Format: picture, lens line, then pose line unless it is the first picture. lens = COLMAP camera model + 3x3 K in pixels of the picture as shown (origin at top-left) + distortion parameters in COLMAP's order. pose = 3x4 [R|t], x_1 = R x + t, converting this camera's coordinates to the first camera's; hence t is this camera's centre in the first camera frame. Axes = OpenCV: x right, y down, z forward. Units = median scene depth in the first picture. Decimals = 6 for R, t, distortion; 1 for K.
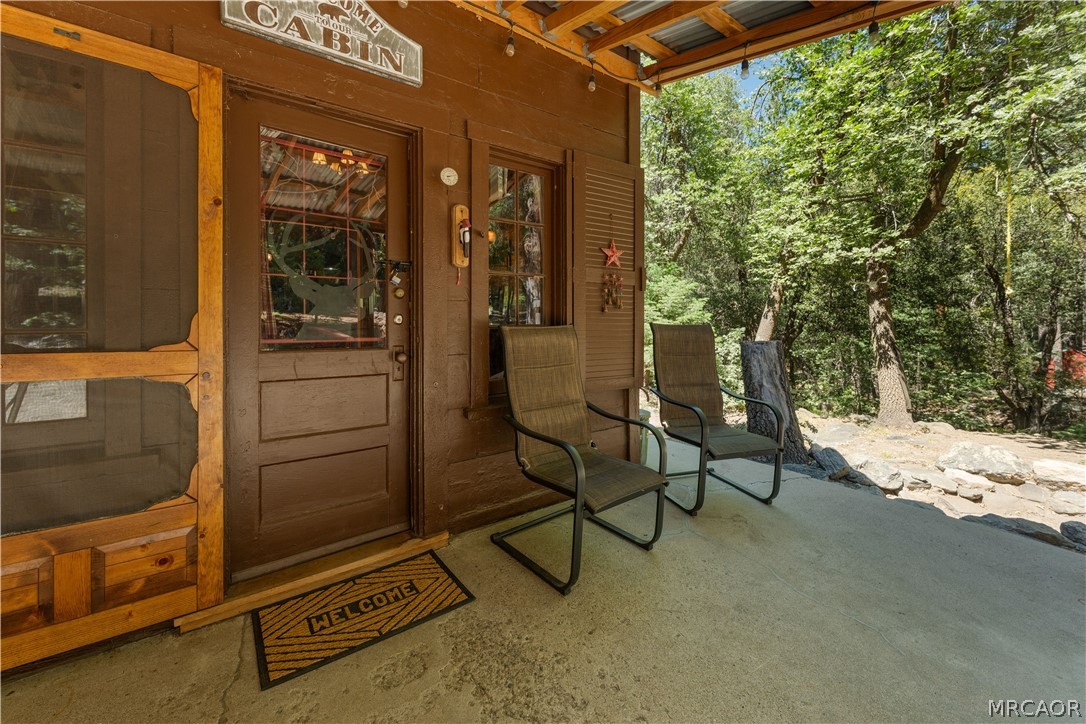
lens RADIAL K [[444.4, 0, 541.6], [0, 444.4, 329.5], [0, 0, 1]] dist [-0.000438, 0.000325]
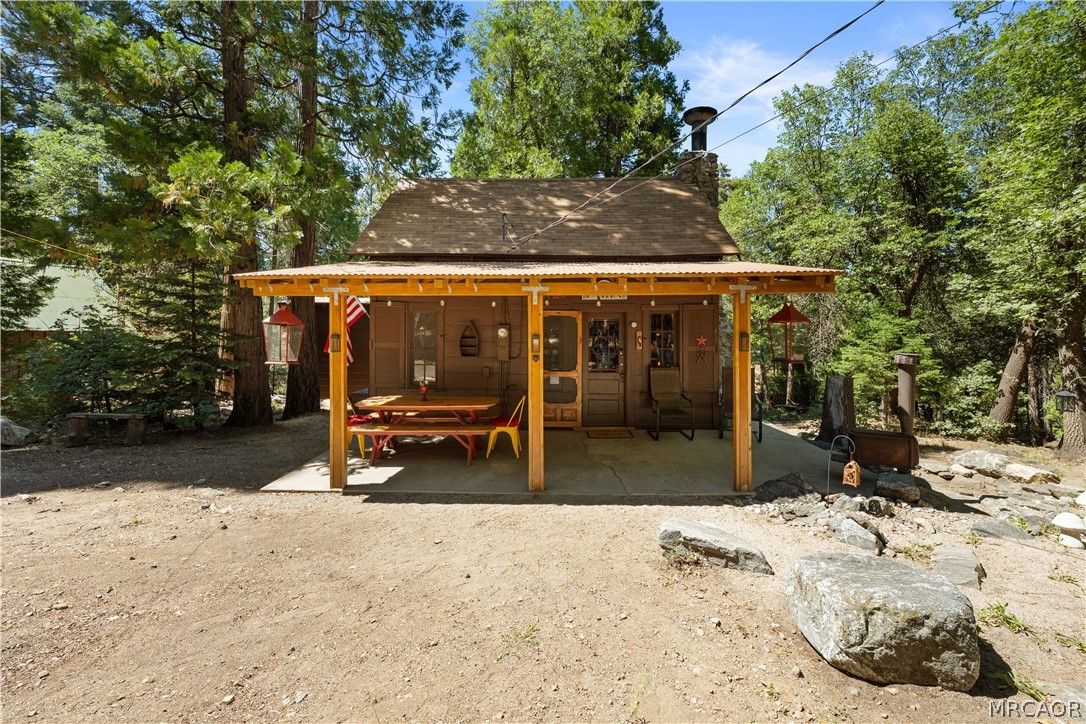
lens RADIAL K [[444.4, 0, 541.6], [0, 444.4, 329.5], [0, 0, 1]] dist [-0.000438, 0.000325]
pose [[0.777136, -0.005644, -0.629308, 1.367940], [-0.009333, 0.999746, -0.020491, -0.215464], [0.629264, 0.021798, 0.776886, -2.092721]]
